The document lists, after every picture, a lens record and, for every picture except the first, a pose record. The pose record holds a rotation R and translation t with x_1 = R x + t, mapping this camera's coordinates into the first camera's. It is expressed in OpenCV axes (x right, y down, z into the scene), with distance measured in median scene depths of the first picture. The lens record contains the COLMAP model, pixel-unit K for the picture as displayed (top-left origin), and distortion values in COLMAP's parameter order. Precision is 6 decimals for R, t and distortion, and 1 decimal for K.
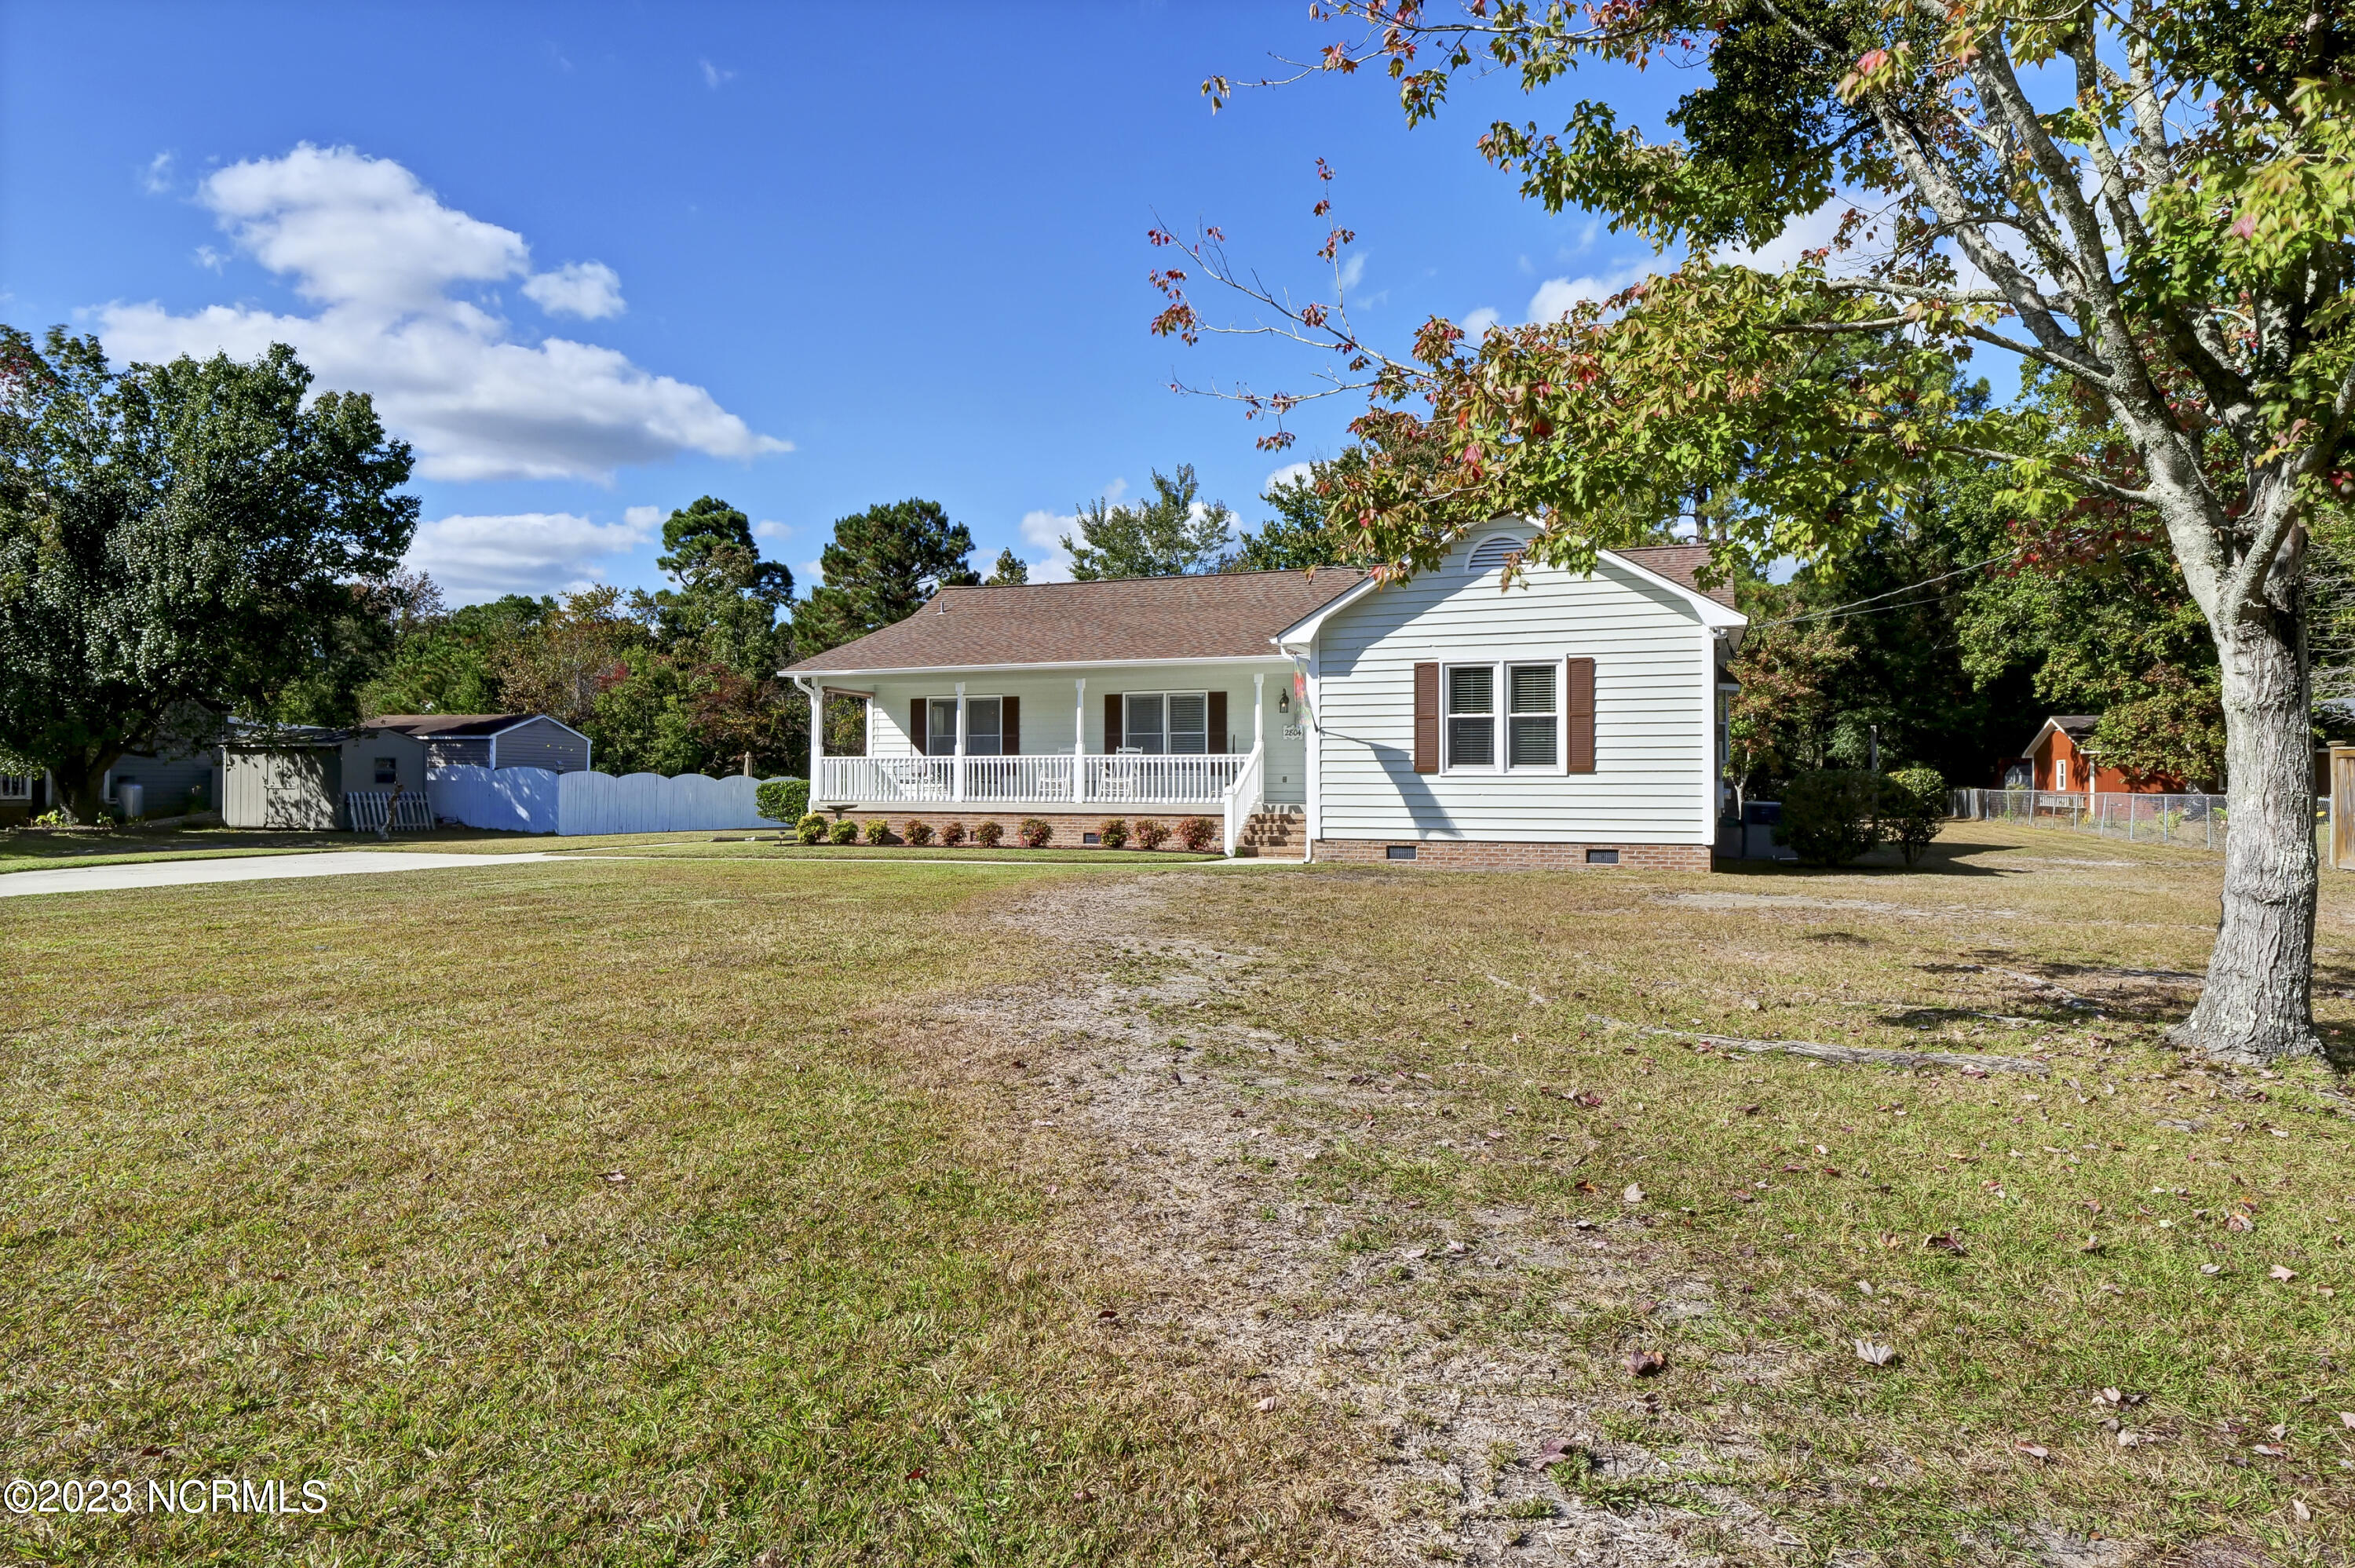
lens RADIAL K [[1353.6, 0, 1177.5], [0, 1353.6, 784.0], [0, 0, 1]] dist [0.005982, 0.000659]
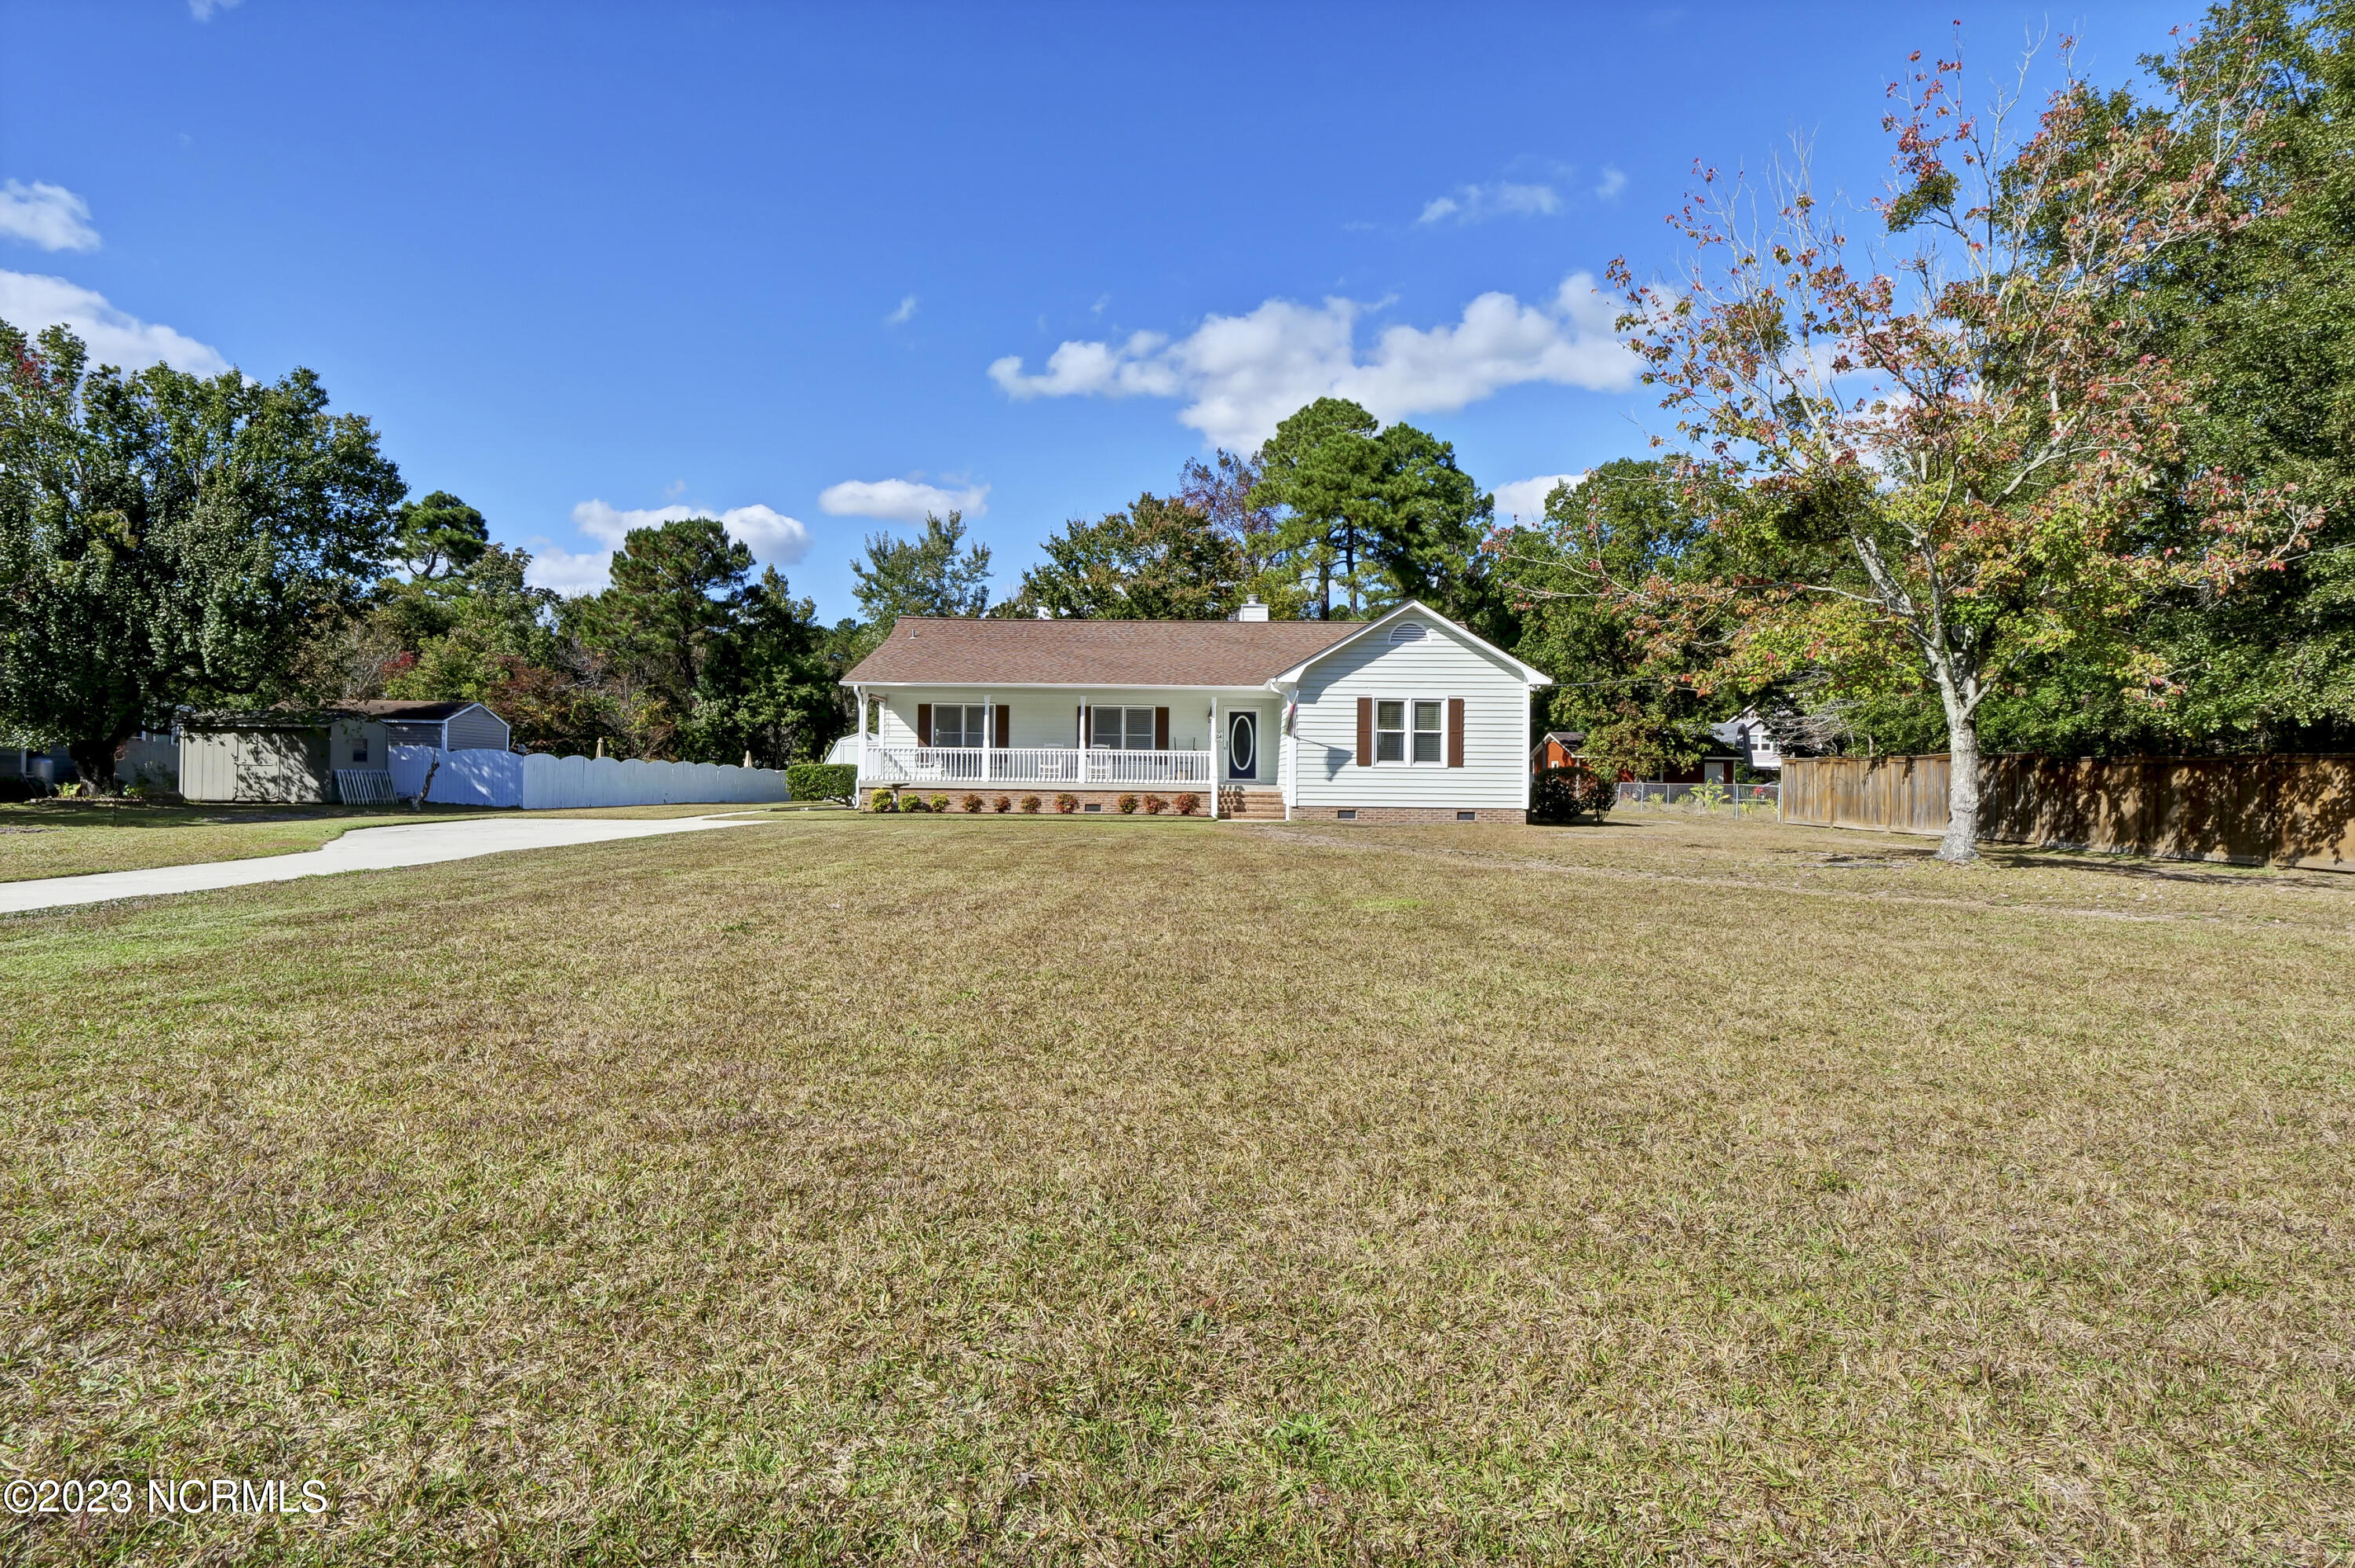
lens RADIAL K [[1193.9, 0, 1177.5], [0, 1193.9, 784.0], [0, 0, 1]] dist [-0.004190, -0.000668]
pose [[0.939627, 0.007849, 0.342109, -0.369363], [-0.010978, 0.999914, 0.007210, 0.004446], [-0.342023, -0.010530, 0.939633, -0.191808]]
